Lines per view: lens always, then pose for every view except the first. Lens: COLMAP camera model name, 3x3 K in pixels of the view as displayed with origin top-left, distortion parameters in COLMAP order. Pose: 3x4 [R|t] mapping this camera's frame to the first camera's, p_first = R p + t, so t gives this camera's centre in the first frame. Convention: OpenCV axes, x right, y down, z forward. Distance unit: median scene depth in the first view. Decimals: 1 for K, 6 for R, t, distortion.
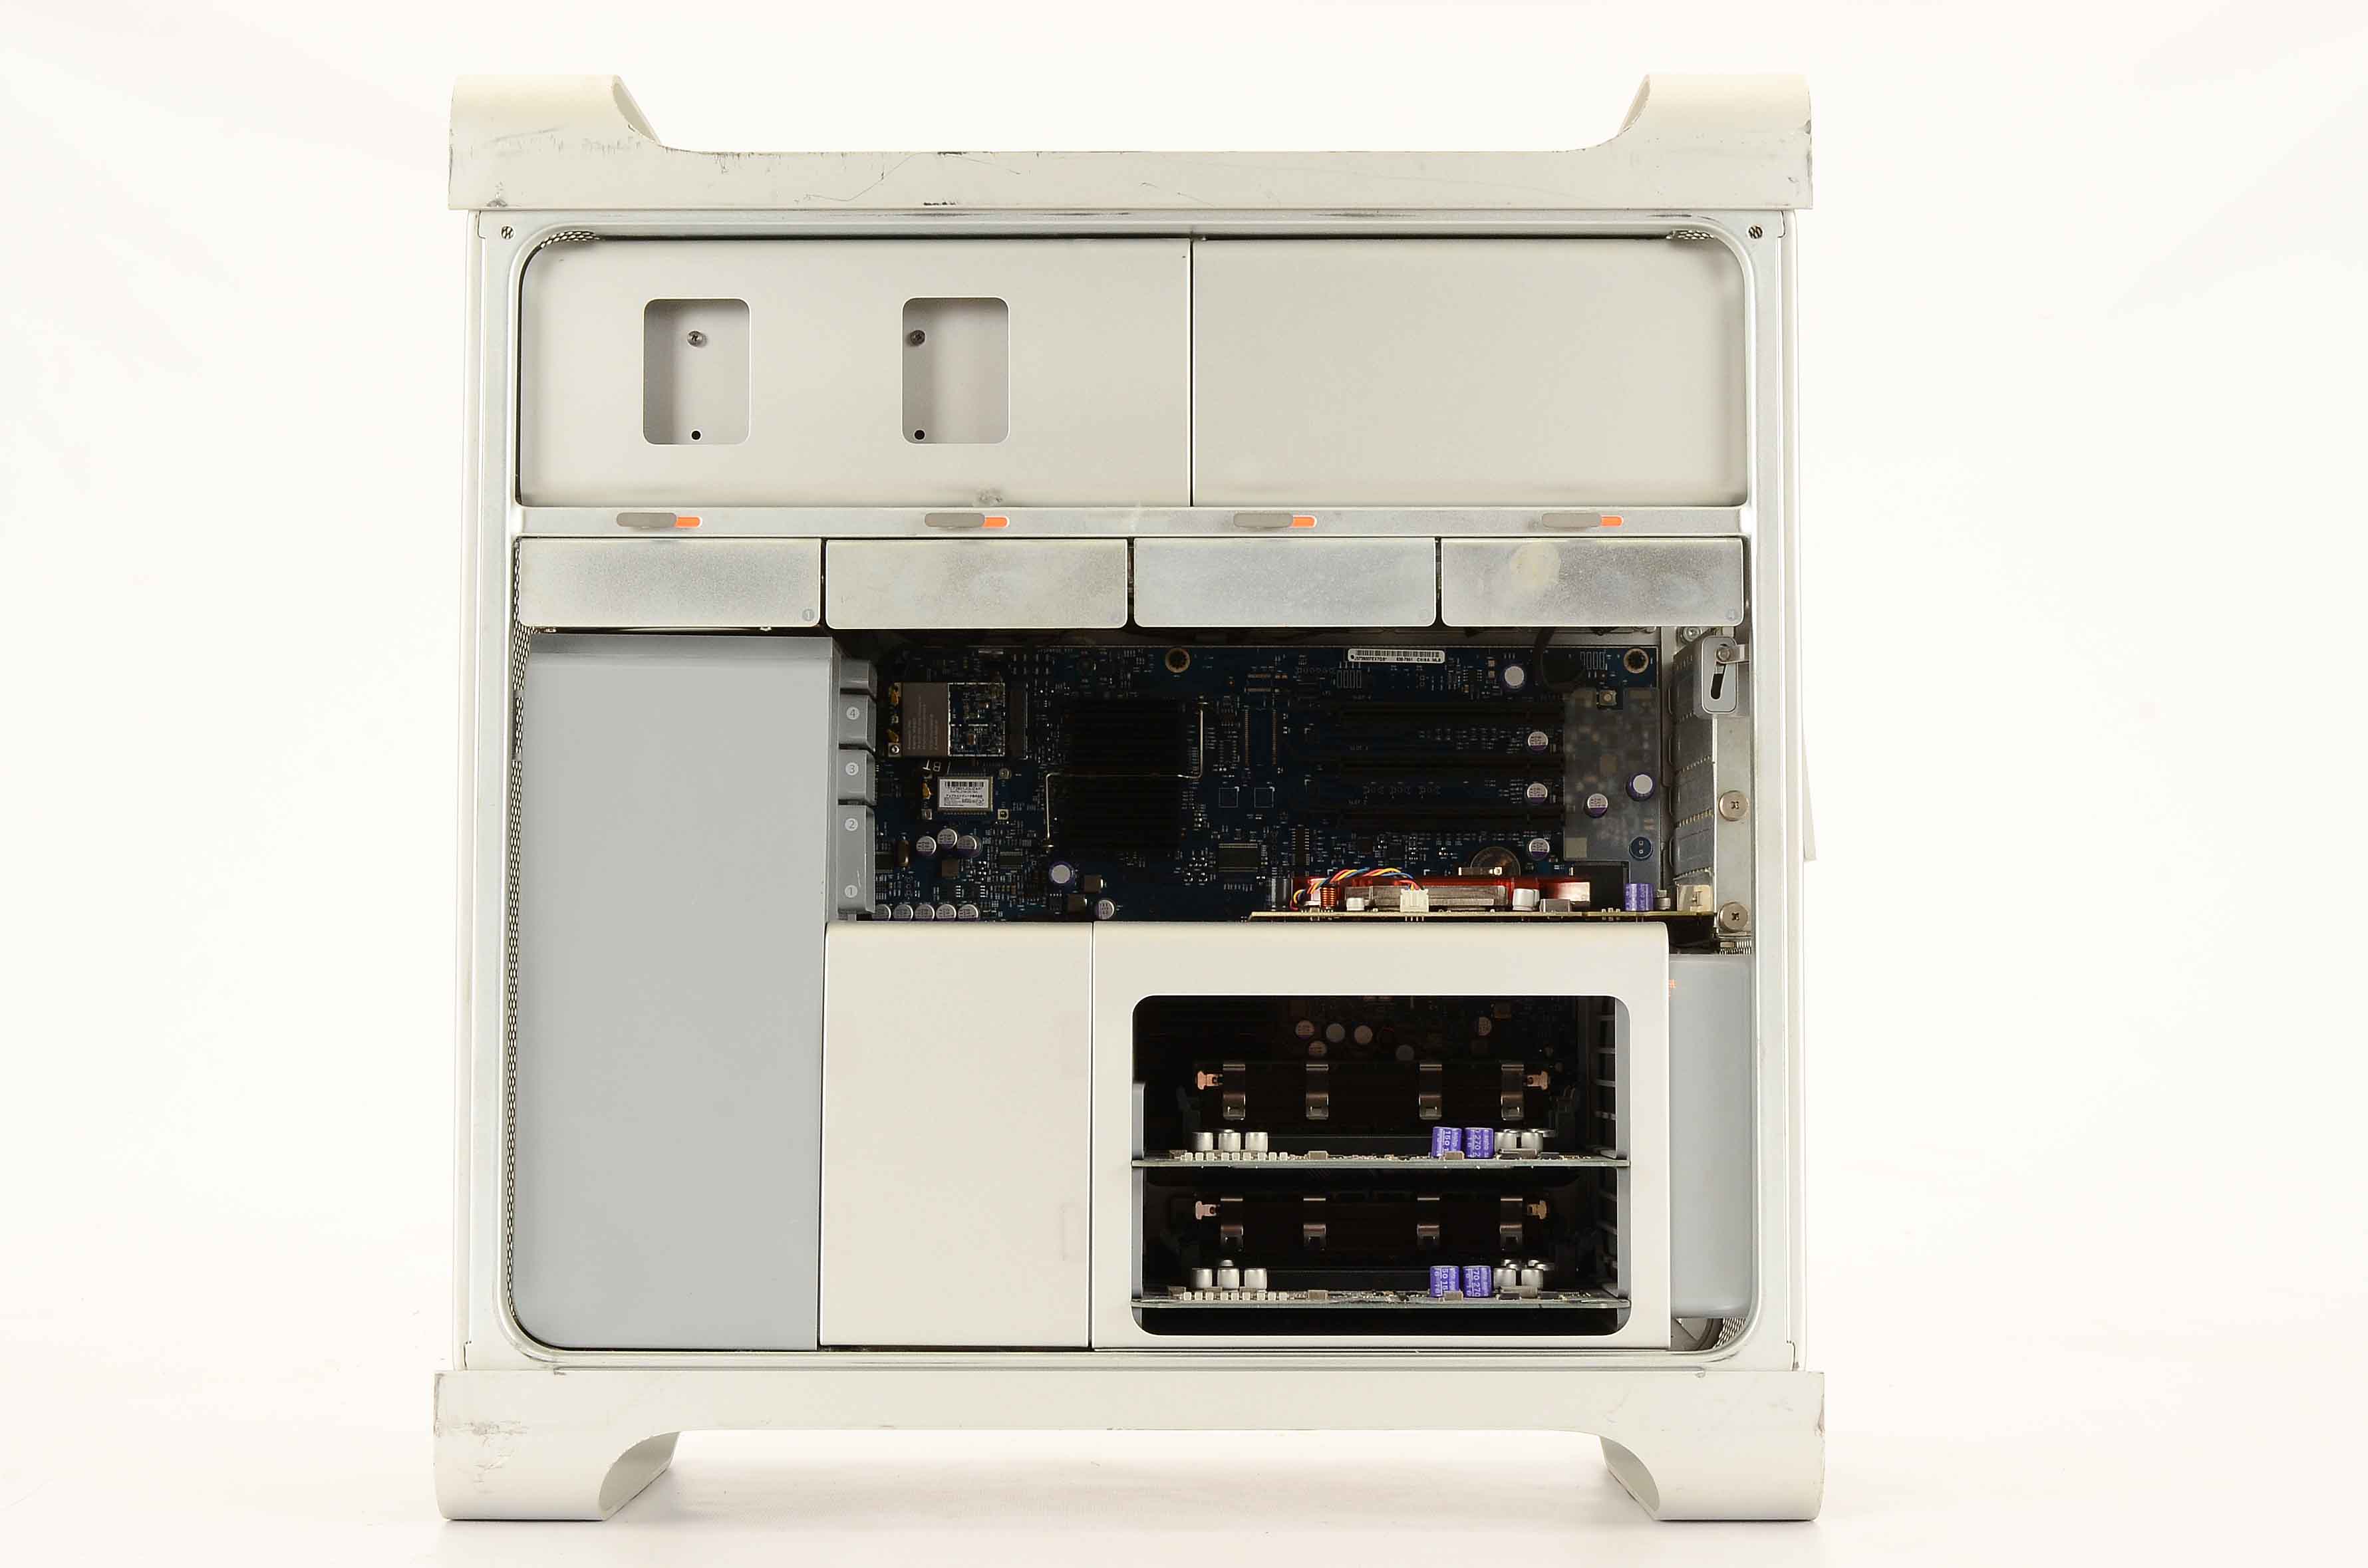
lens RADIAL K [[3734.1, 0, 1183.2], [0, 3734.1, 792.4], [0, 0, 1]] dist [-0.033008, 0.000000]
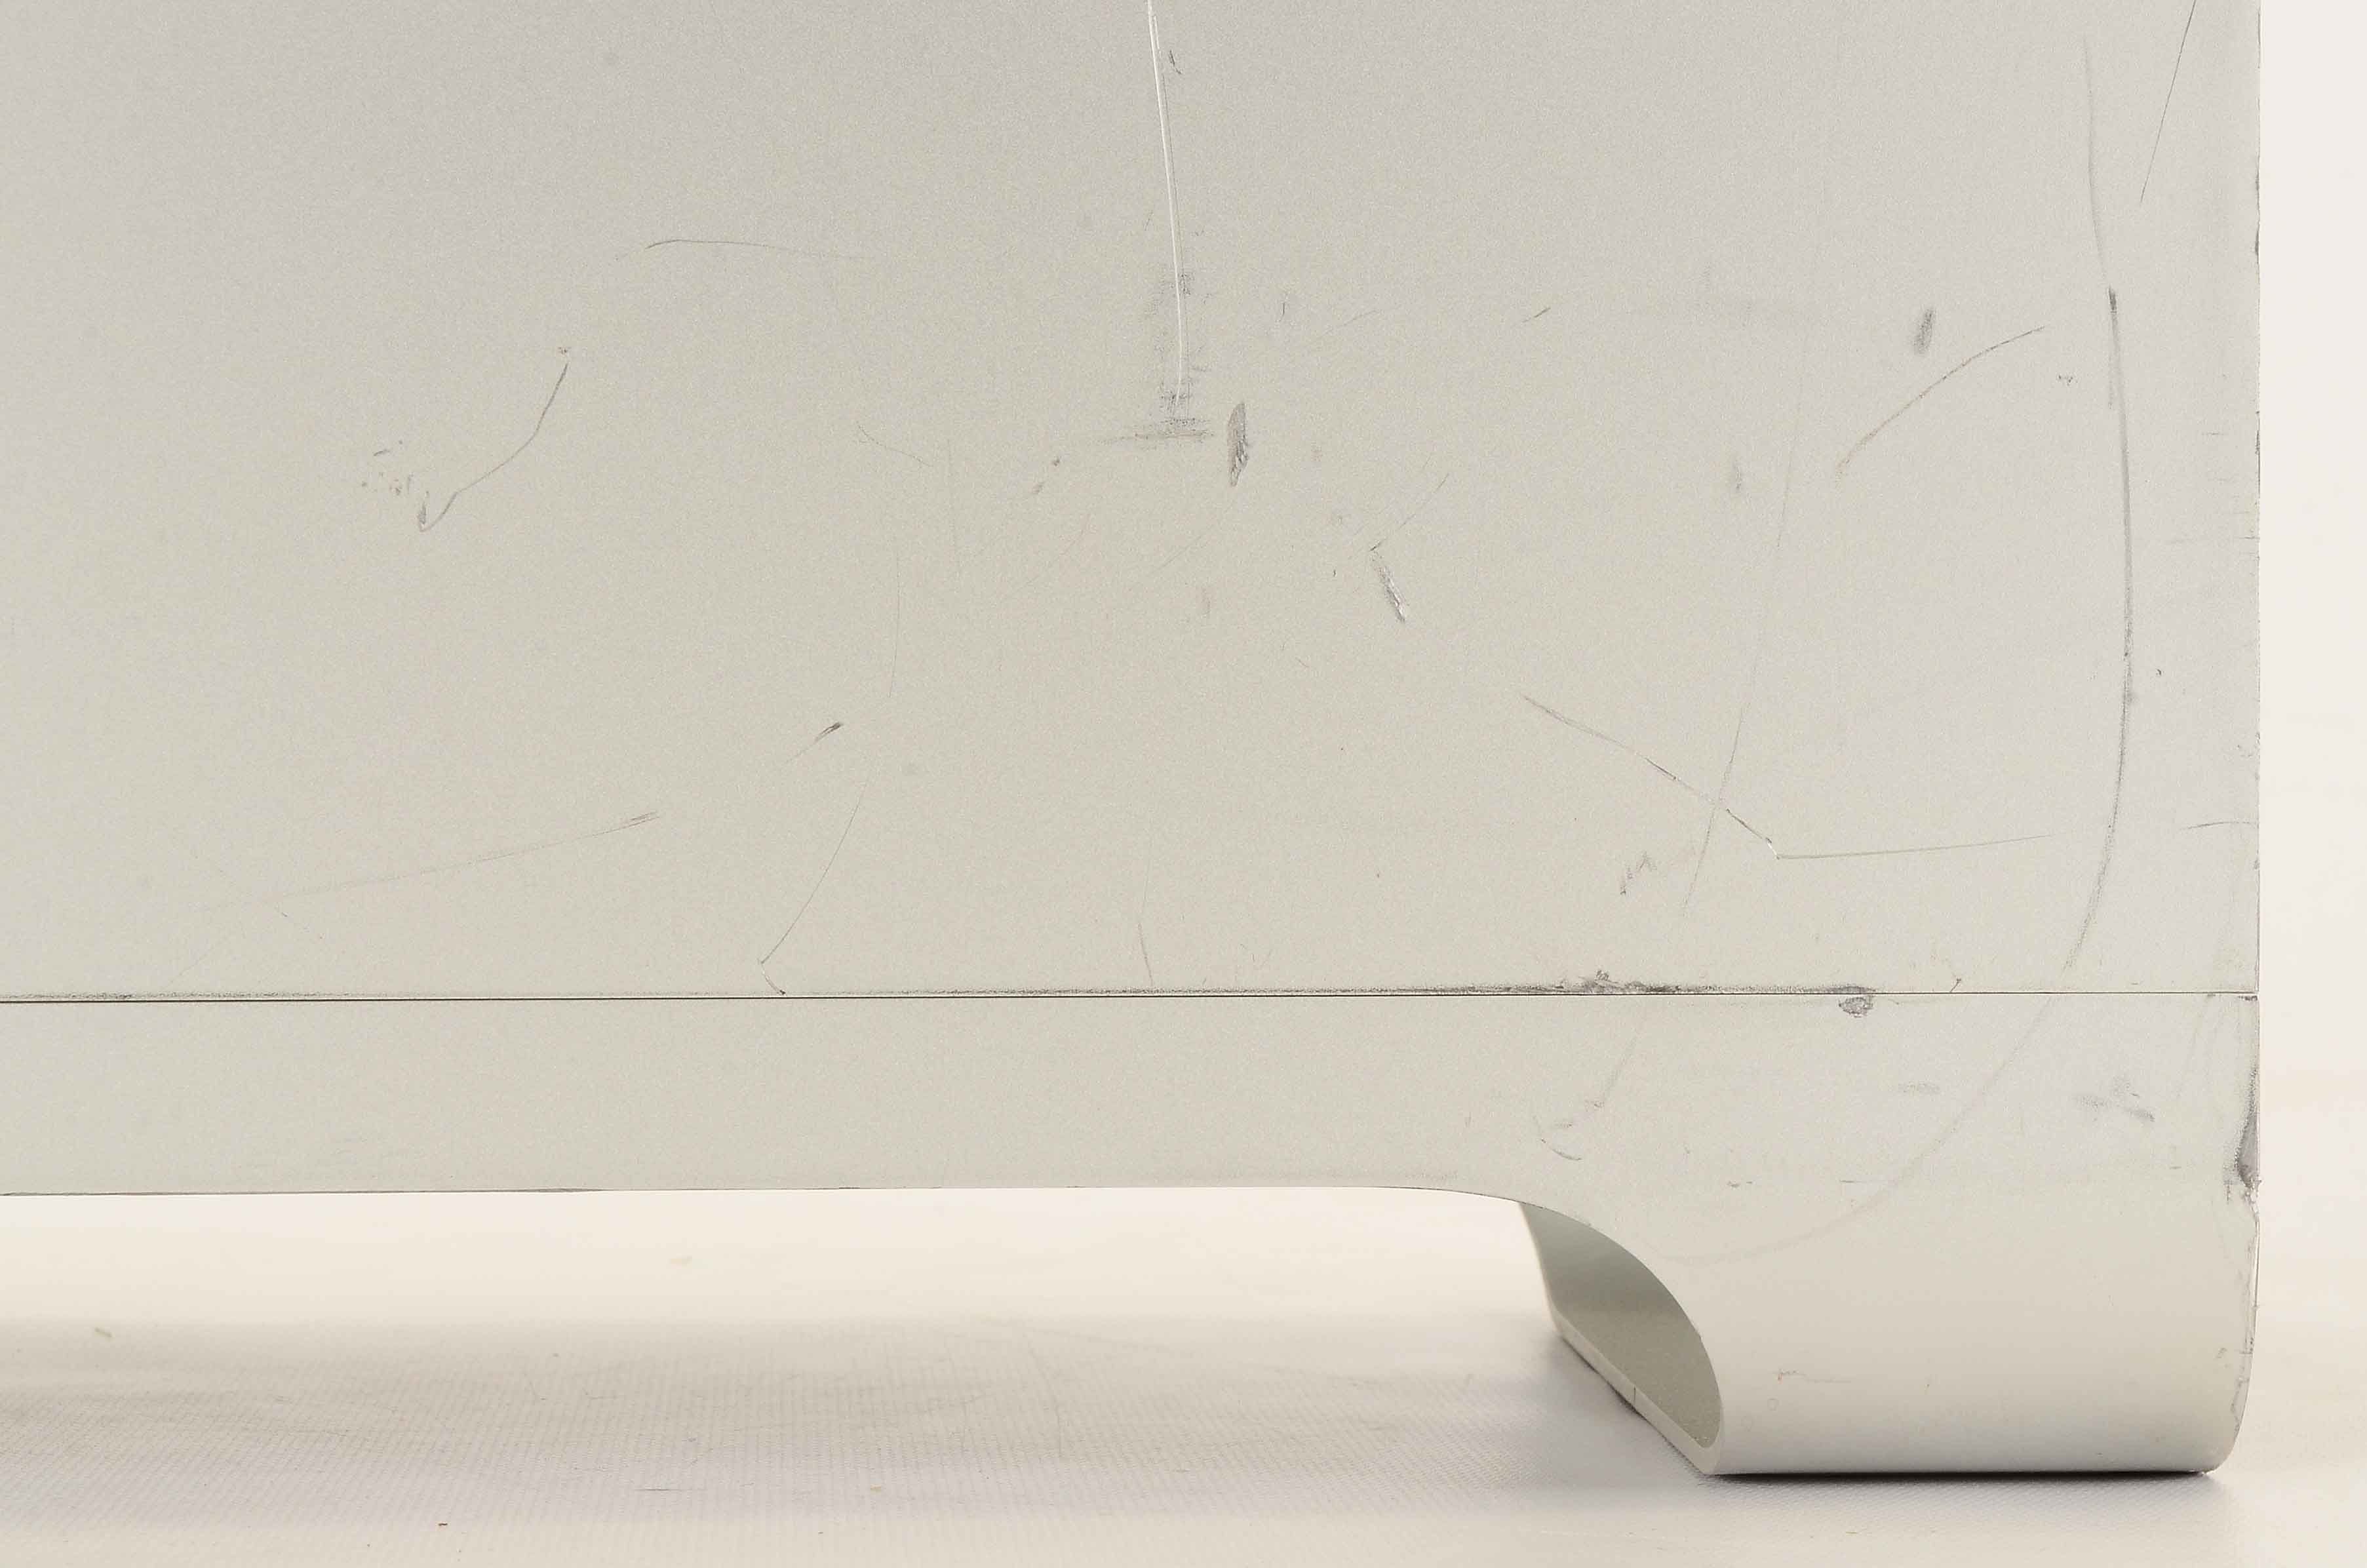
lens RADIAL K [[5825.4, 0, 1180.1], [0, 5825.4, 779.0], [0, 0, 1]] dist [0.058609, 0.000000]
pose [[0.998967, -0.003415, 0.045320, 0.064226], [0.000075, 0.997296, 0.073493, 0.107149], [-0.045449, -0.073413, 0.996265, 0.549764]]
